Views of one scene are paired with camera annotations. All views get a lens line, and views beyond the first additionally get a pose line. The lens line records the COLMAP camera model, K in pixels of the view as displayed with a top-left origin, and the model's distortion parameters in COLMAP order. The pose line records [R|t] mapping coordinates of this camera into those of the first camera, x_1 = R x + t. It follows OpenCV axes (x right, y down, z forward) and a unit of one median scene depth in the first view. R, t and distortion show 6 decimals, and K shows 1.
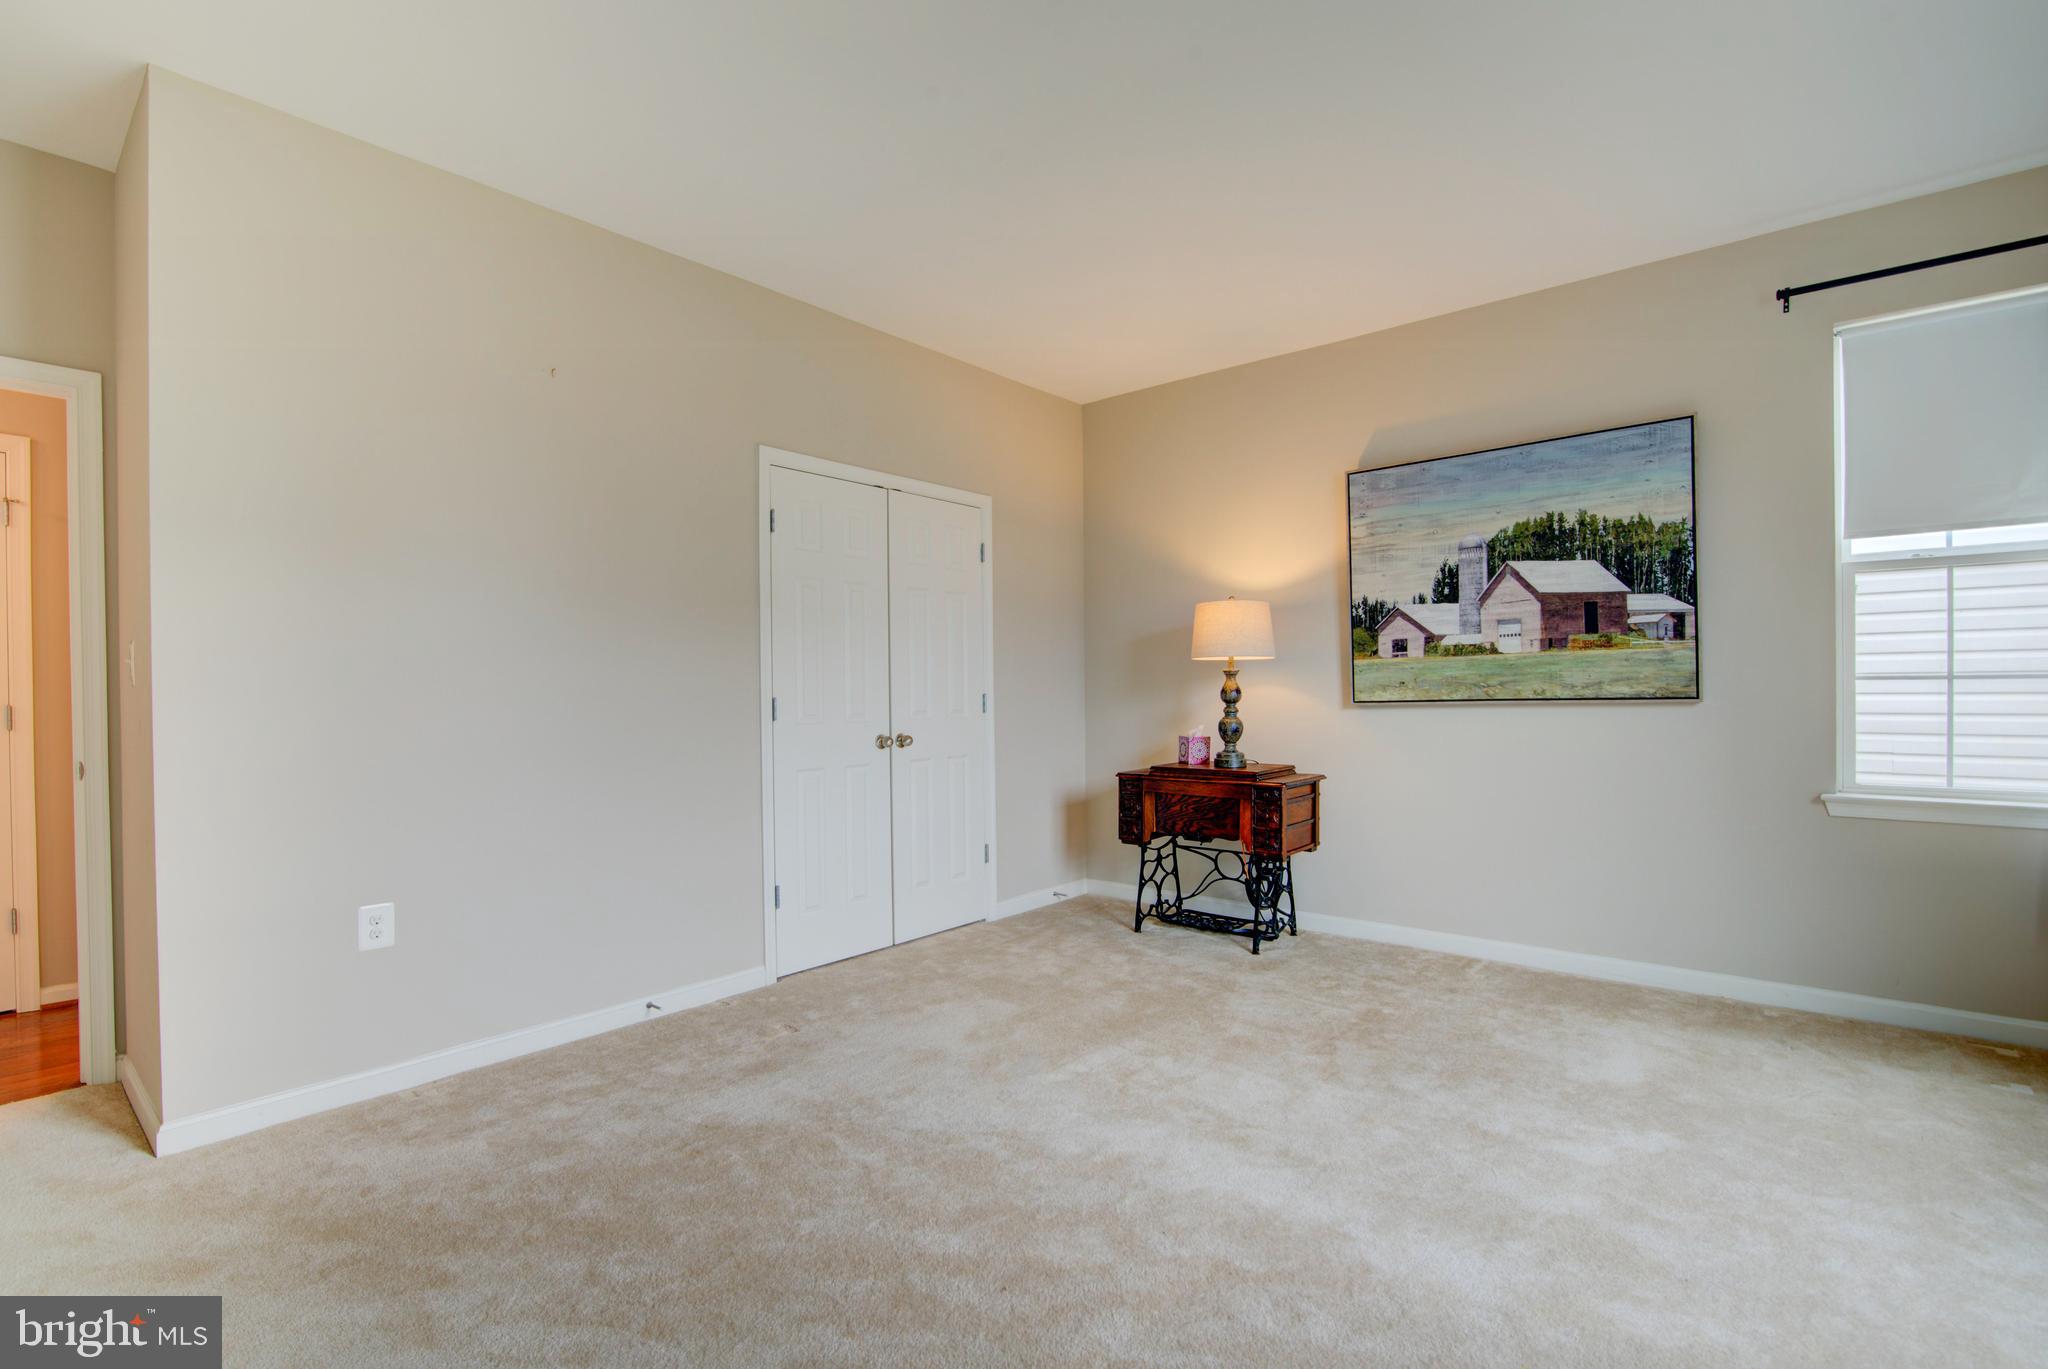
lens RADIAL K [[949.3, 0, 1022.5], [0, 949.3, 686.4], [0, 0, 1]] dist [-0.021660, -0.000735]
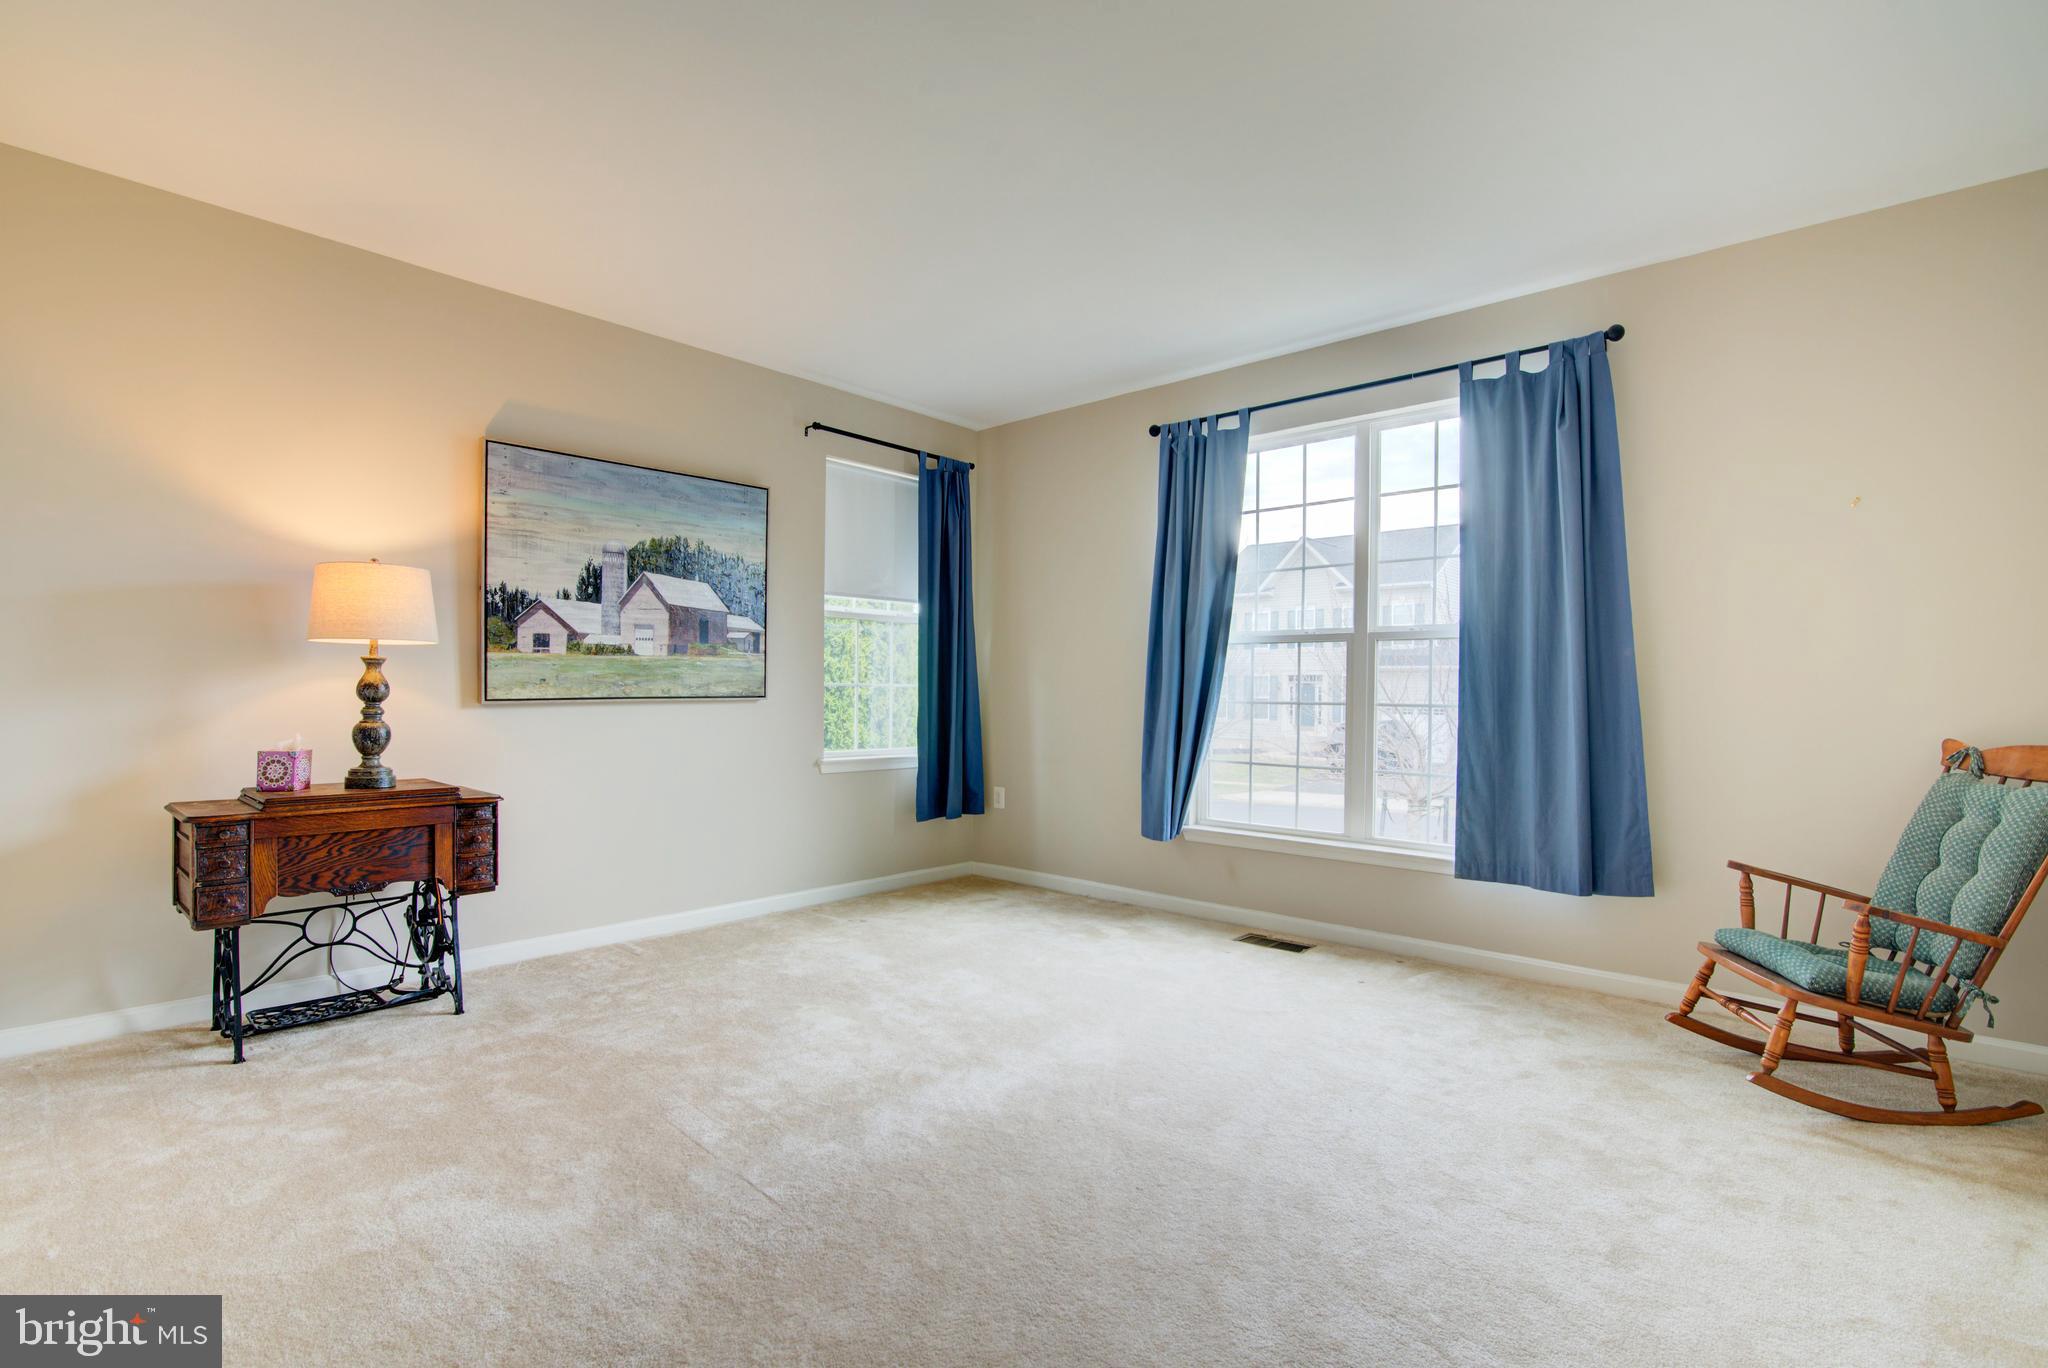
lens RADIAL K [[949.3, 0, 1027.7], [0, 949.3, 689.1], [0, 0, 1]] dist [-0.021660, -0.000735]
pose [[0.011530, 0.011442, 0.999868, -0.558853], [-0.012492, 0.999858, -0.011298, 0.010486], [-0.999855, -0.012360, 0.011671, 0.521388]]
